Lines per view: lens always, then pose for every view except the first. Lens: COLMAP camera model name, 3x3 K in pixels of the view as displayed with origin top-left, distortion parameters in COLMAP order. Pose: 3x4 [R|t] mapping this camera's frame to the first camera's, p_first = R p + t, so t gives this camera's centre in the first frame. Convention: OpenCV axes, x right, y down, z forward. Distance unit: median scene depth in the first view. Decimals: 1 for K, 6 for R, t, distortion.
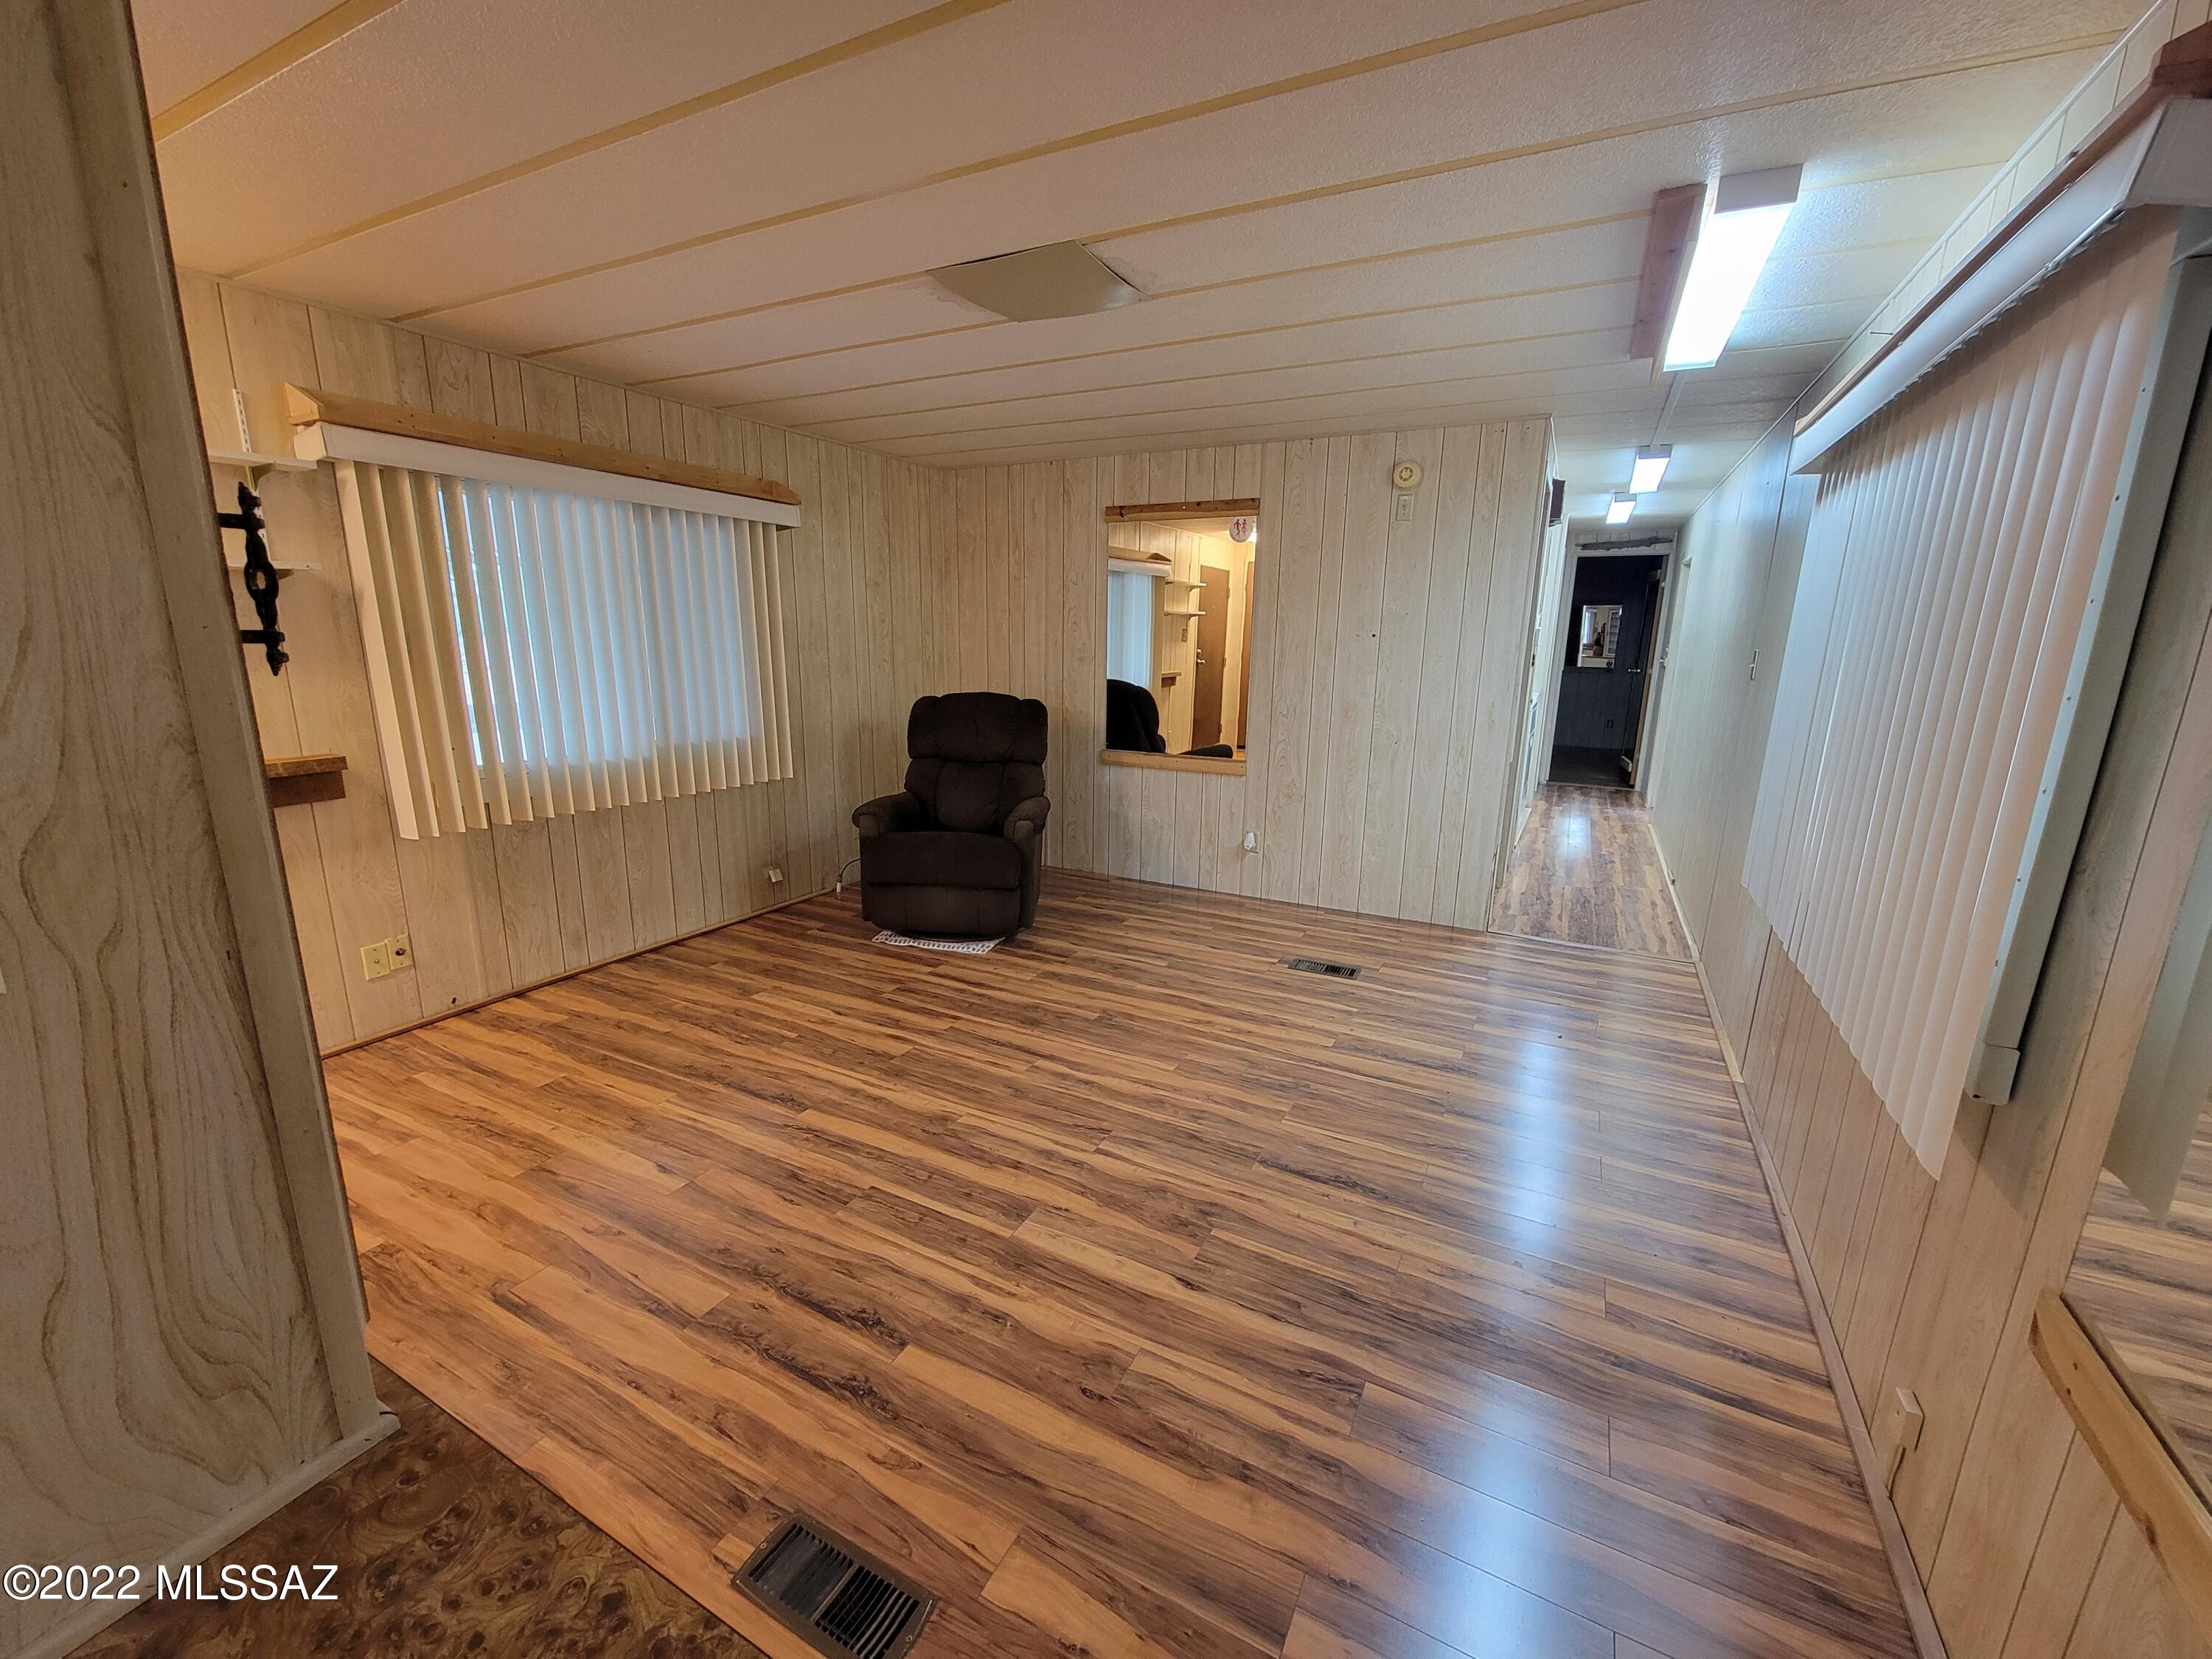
lens RADIAL K [[900.7, 0, 1105.3], [0, 900.7, 840.0], [0, 0, 1]] dist [-0.000211, -0.000216]
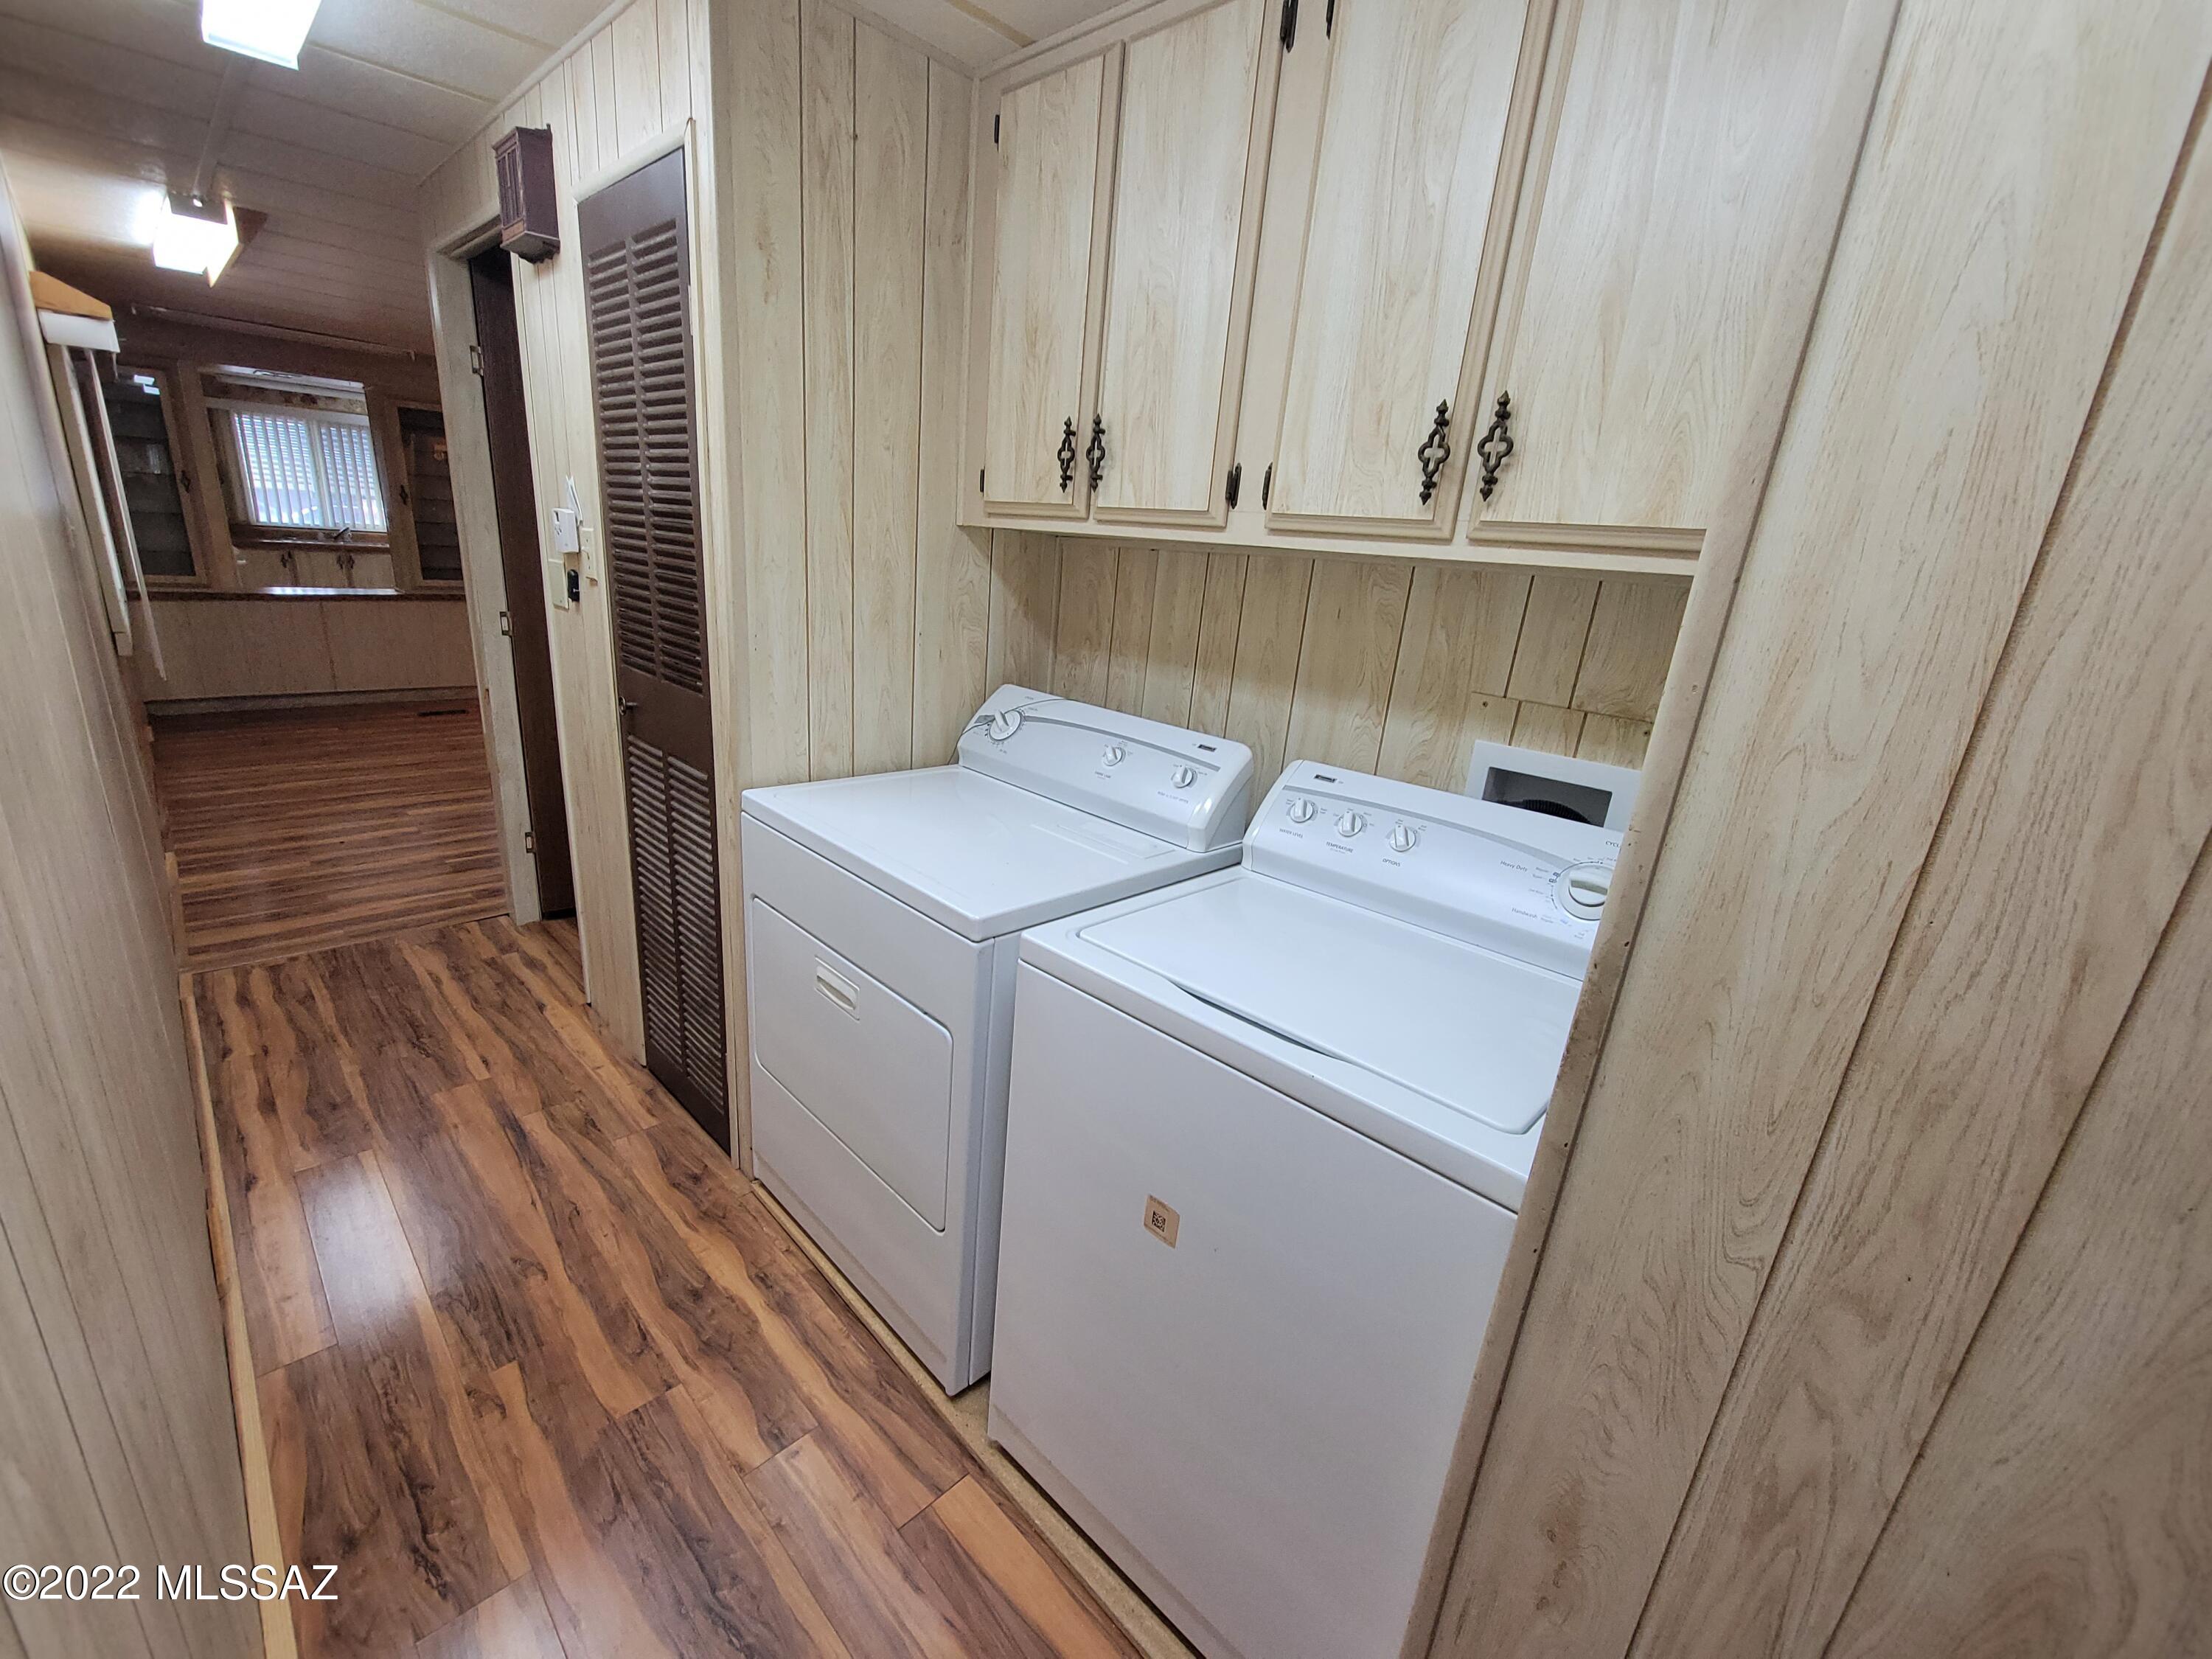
lens RADIAL K [[913.1, 0, 1106.0], [0, 913.1, 829.5], [0, 0, 1]] dist [-0.002309, -0.000252]
pose [[-0.289378, 0.247264, -0.924727, 1.195599], [-0.299230, 0.894277, 0.332761, -0.456616], [0.909242, 0.373000, -0.184795, 1.931989]]
